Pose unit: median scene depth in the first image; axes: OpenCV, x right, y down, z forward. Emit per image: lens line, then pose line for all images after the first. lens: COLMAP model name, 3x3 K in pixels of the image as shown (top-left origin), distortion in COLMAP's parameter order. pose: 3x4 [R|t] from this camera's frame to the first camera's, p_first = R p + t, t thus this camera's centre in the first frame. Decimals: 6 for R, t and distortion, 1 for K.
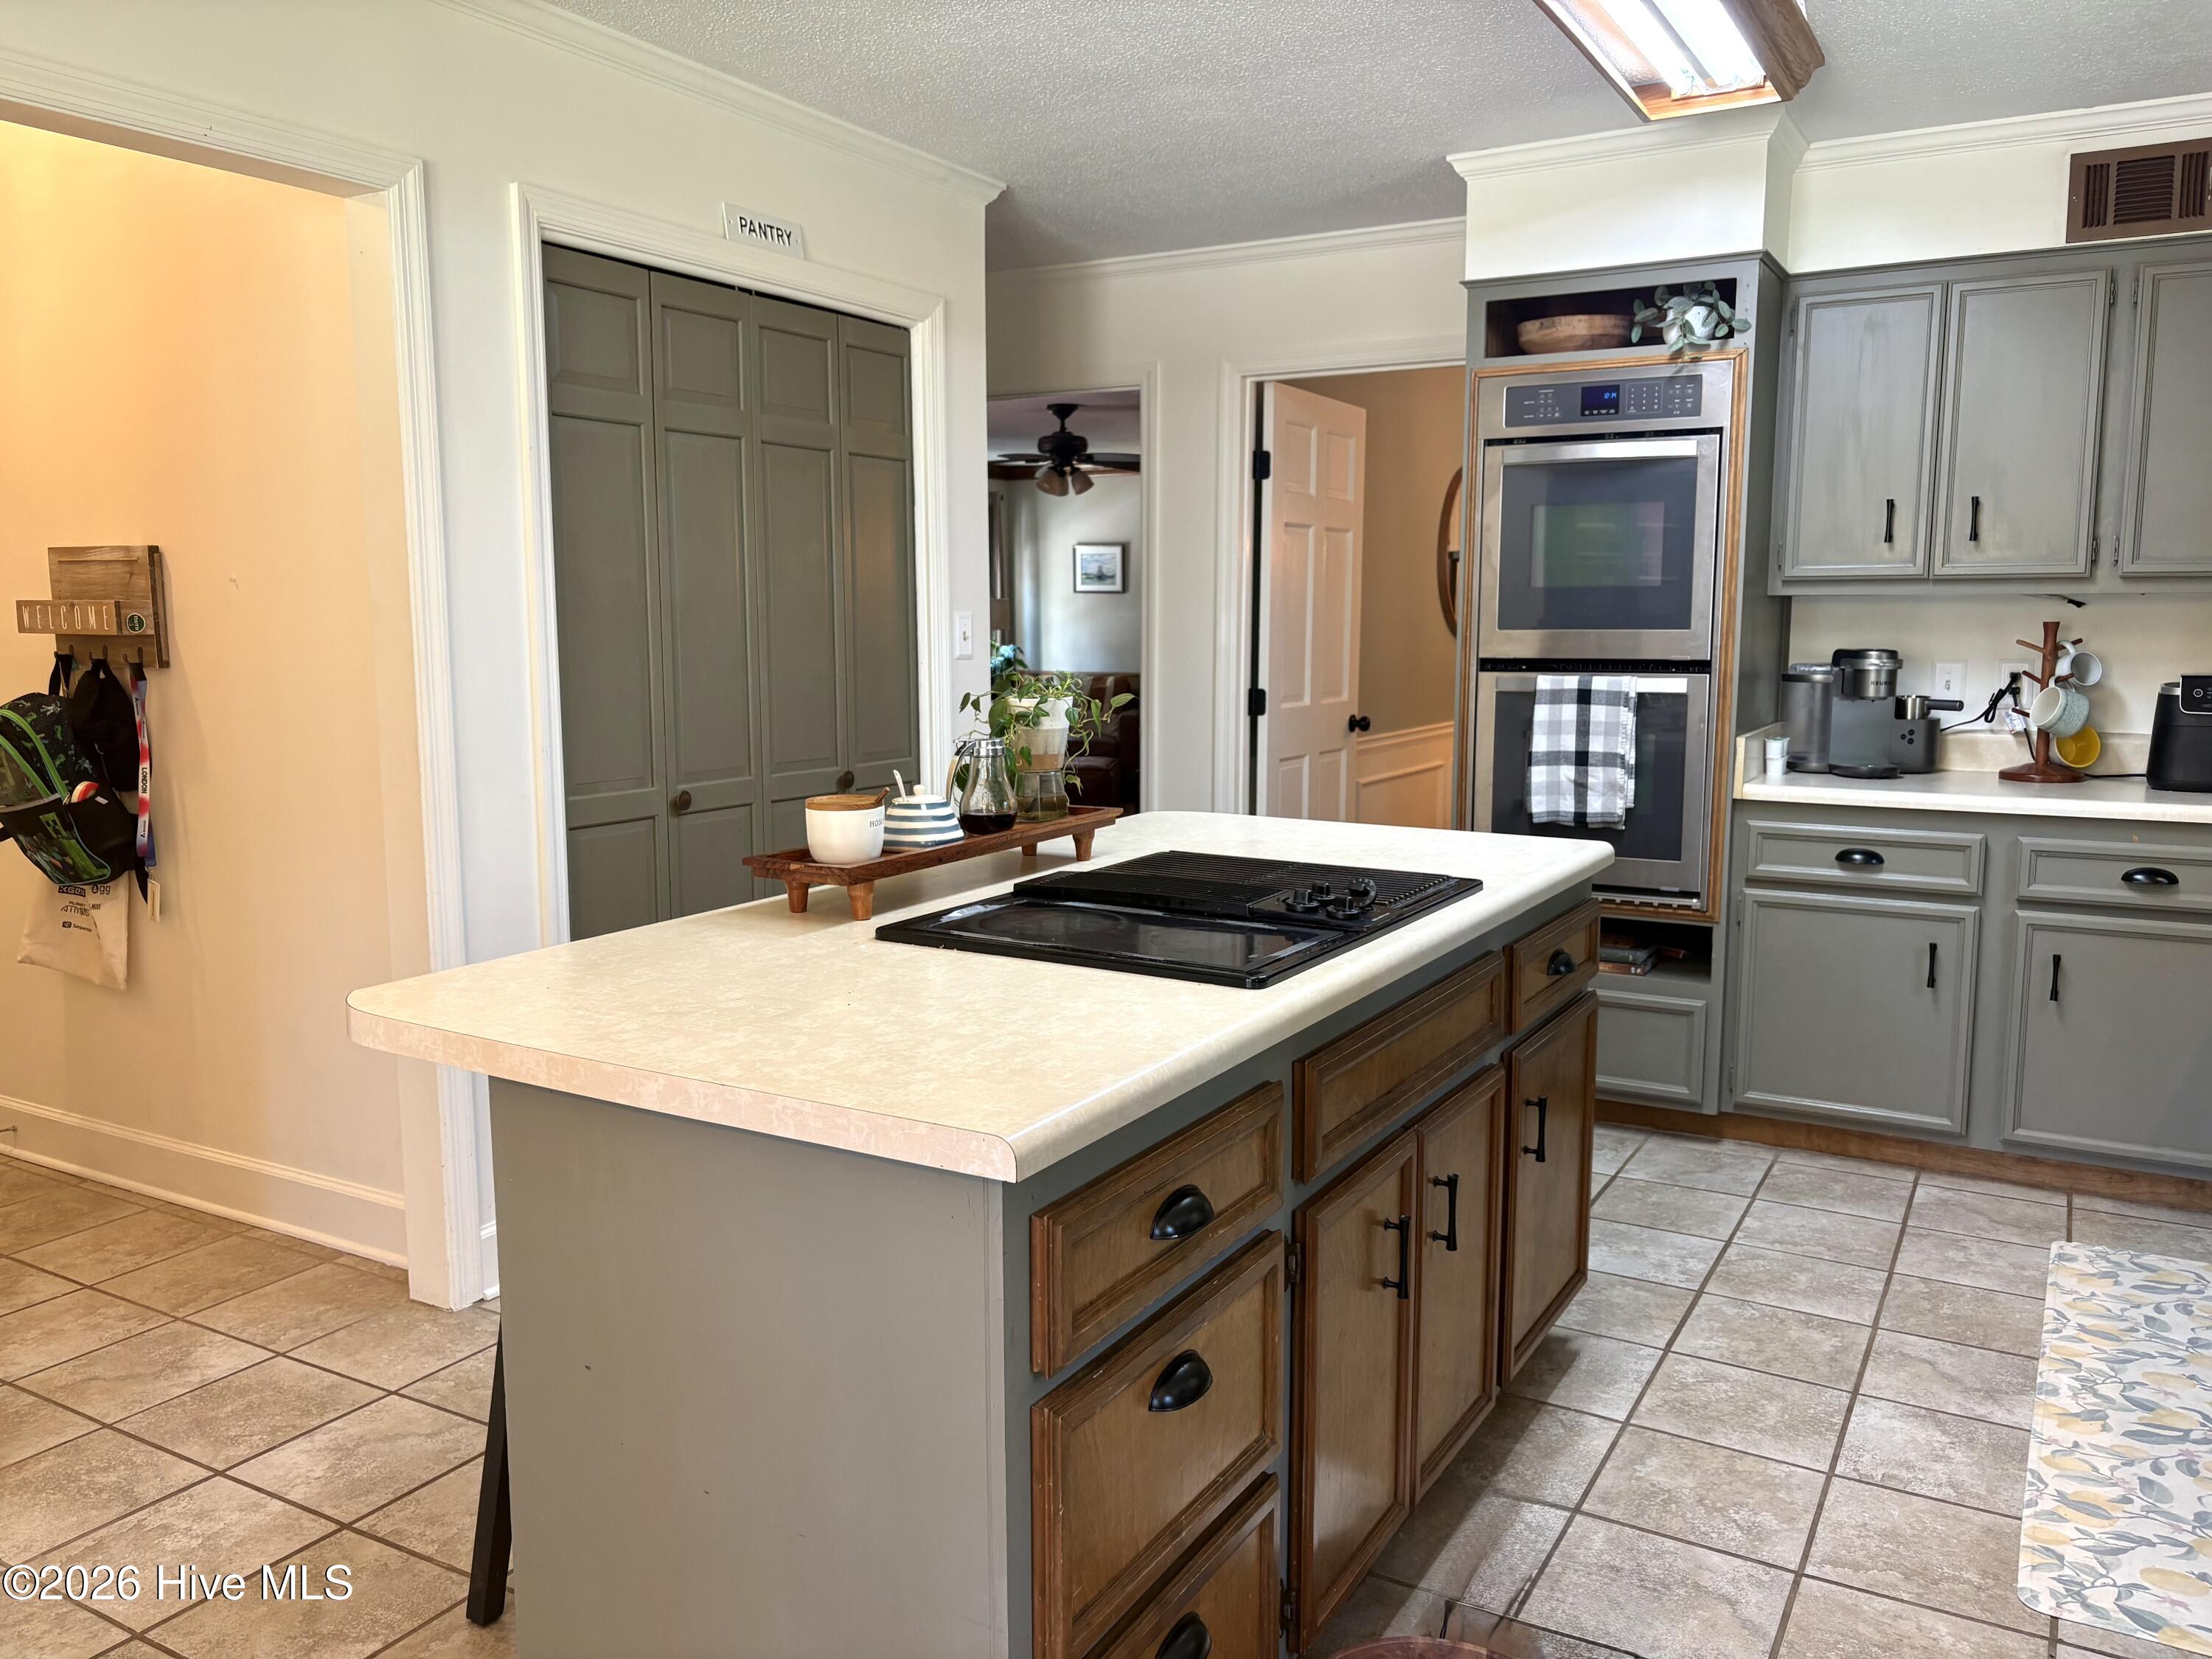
lens RADIAL K [[1674.6, 0, 1105.6], [0, 1674.6, 833.0], [0, 0, 1]] dist [0.014038, -0.023473]
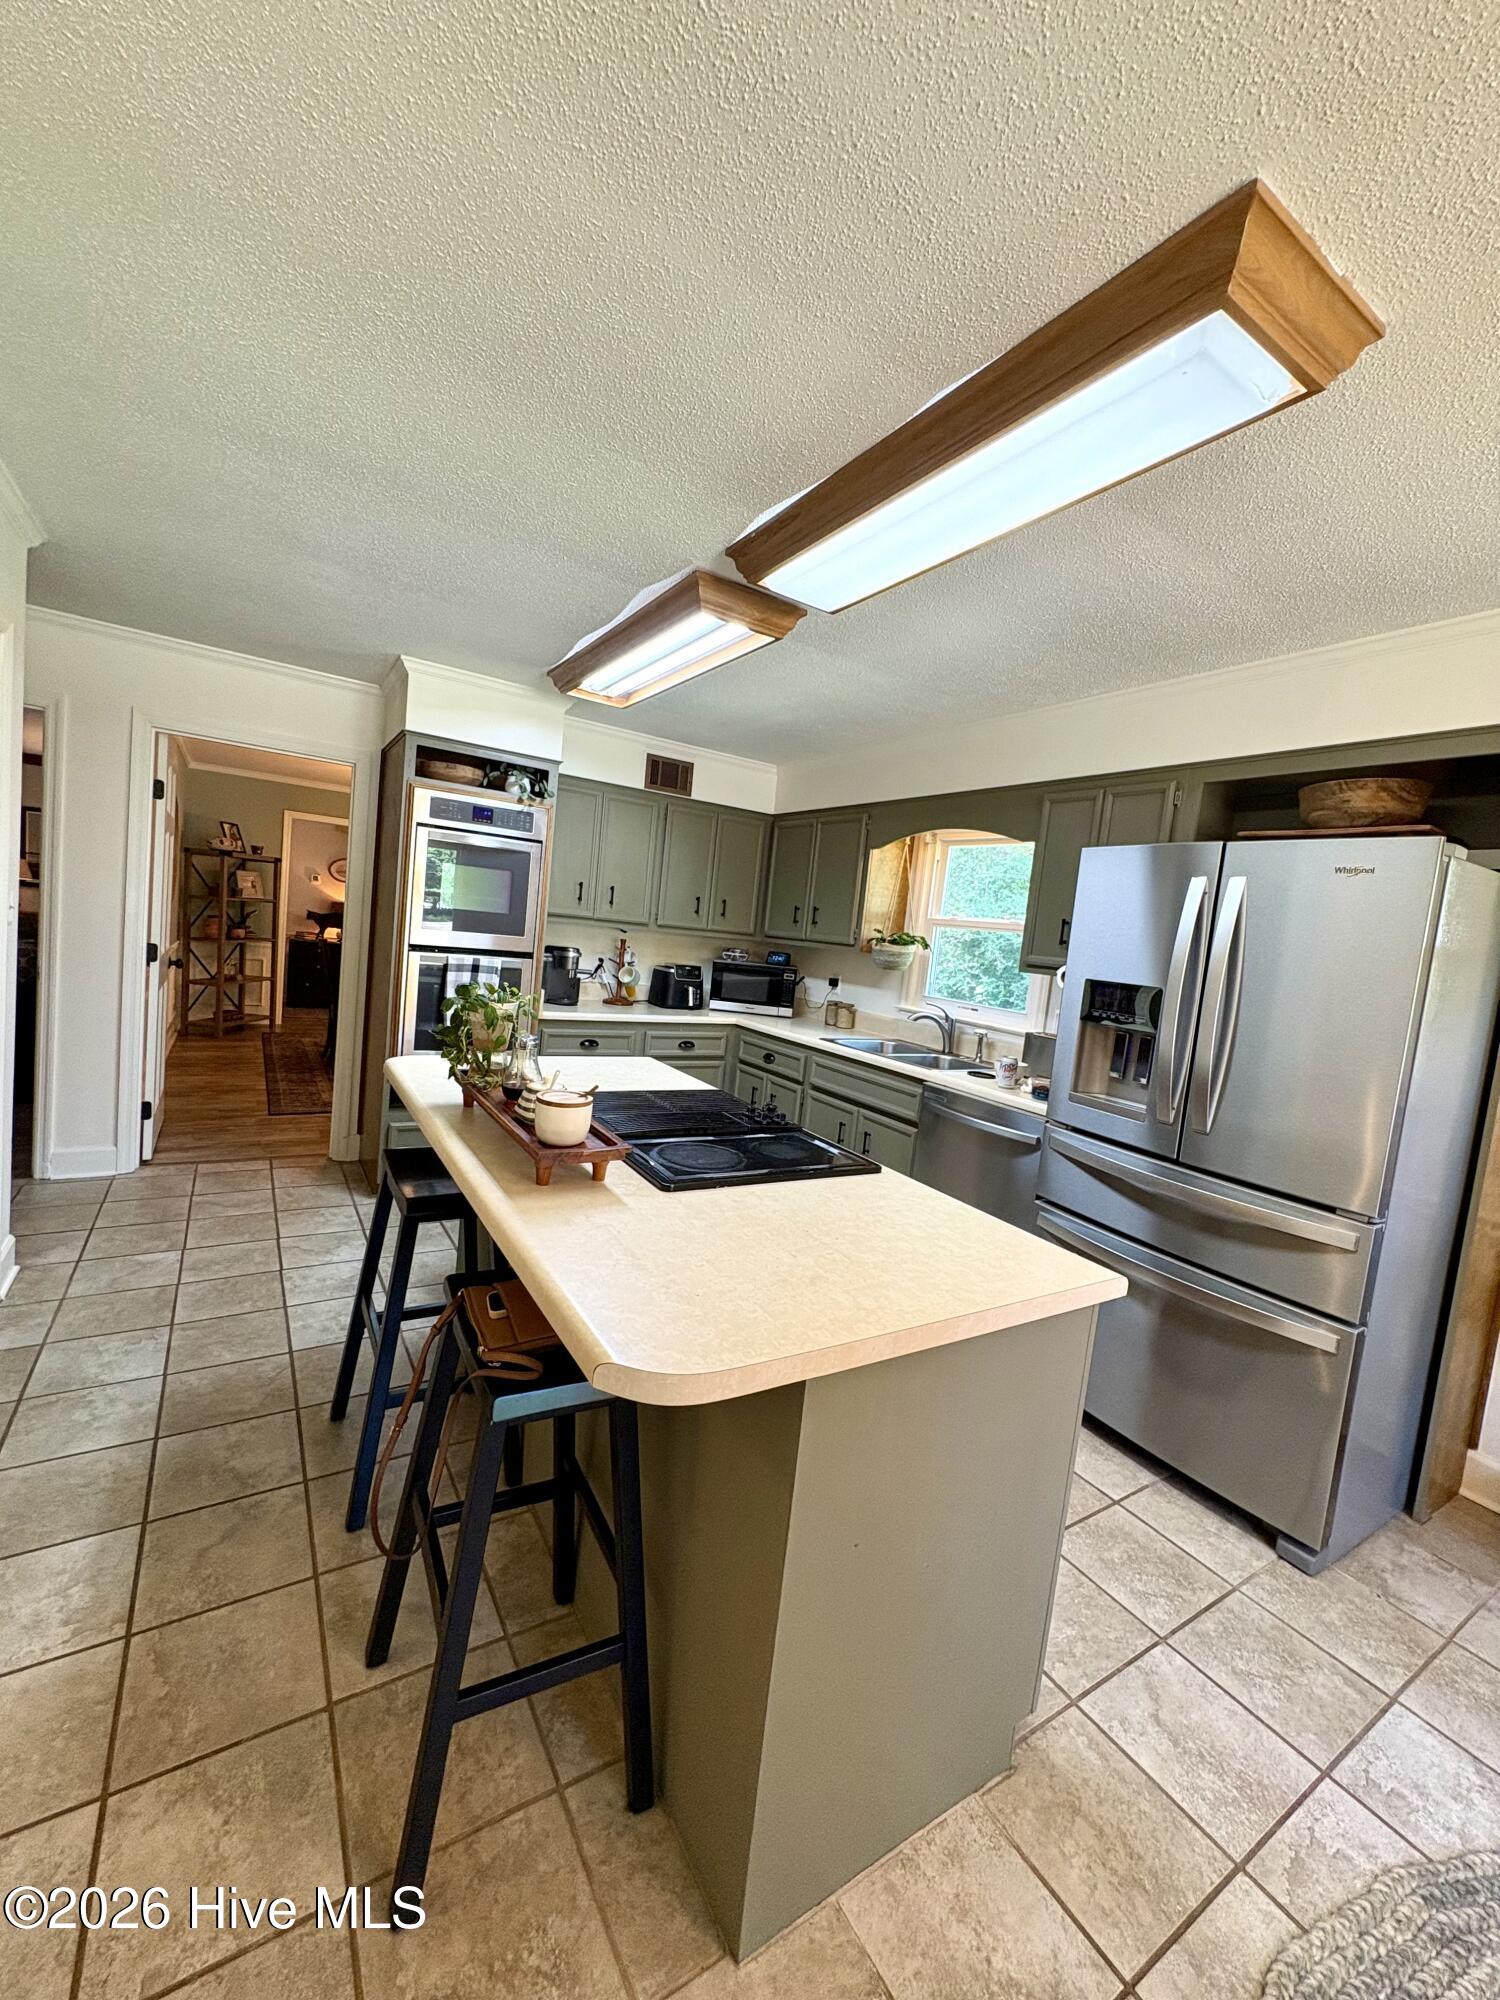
lens RADIAL K [[794.4, 0, 747.1], [0, 794.4, 997.4], [0, 0, 1]] dist [-0.012942, 0.000602]
pose [[0.460924, -0.023518, 0.887128, -0.374002], [0.010980, 0.999723, 0.020798, -0.063585], [-0.887372, 0.000155, 0.461055, 0.309443]]
